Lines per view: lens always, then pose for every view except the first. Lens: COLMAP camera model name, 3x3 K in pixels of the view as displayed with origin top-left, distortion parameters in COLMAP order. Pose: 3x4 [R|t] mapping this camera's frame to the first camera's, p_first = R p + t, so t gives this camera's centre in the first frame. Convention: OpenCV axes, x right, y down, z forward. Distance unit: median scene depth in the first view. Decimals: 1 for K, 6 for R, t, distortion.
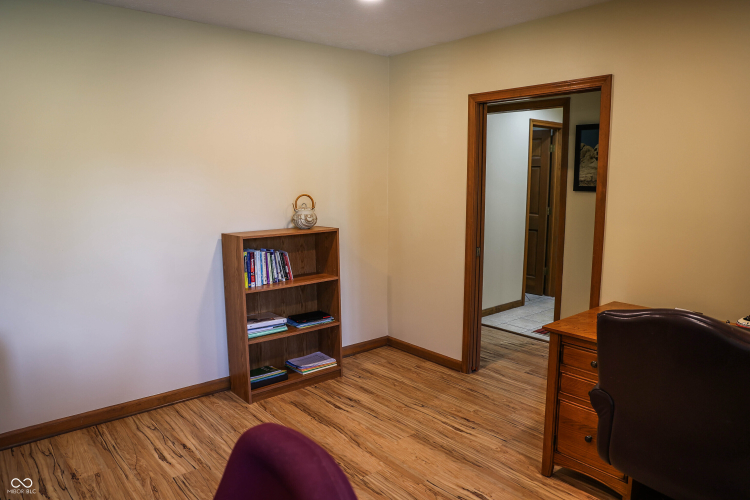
lens RADIAL K [[516.8, 0, 374.0], [0, 516.8, 248.9], [0, 0, 1]] dist [-0.075131, 0.046985]
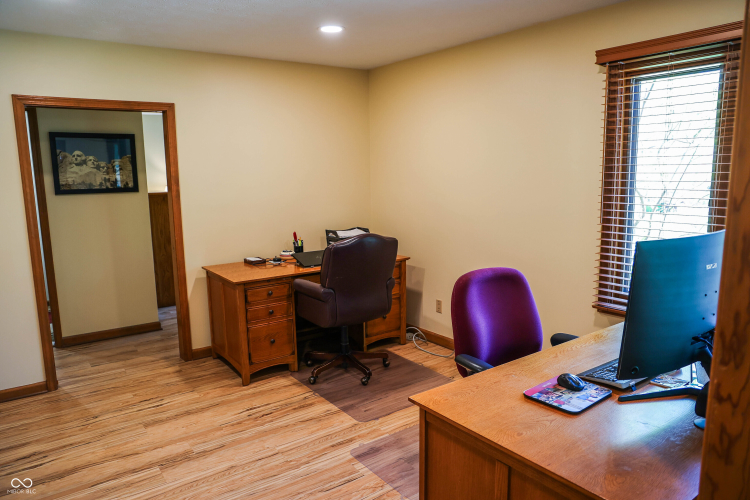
lens RADIAL K [[516.8, 0, 374.5], [0, 516.8, 251.6], [0, 0, 1]] dist [-0.075131, 0.046985]
pose [[0.090639, -0.162890, 0.982472, -0.758392], [0.161219, 0.975920, 0.146930, -0.059073], [-0.982748, 0.145076, 0.114718, 0.321777]]
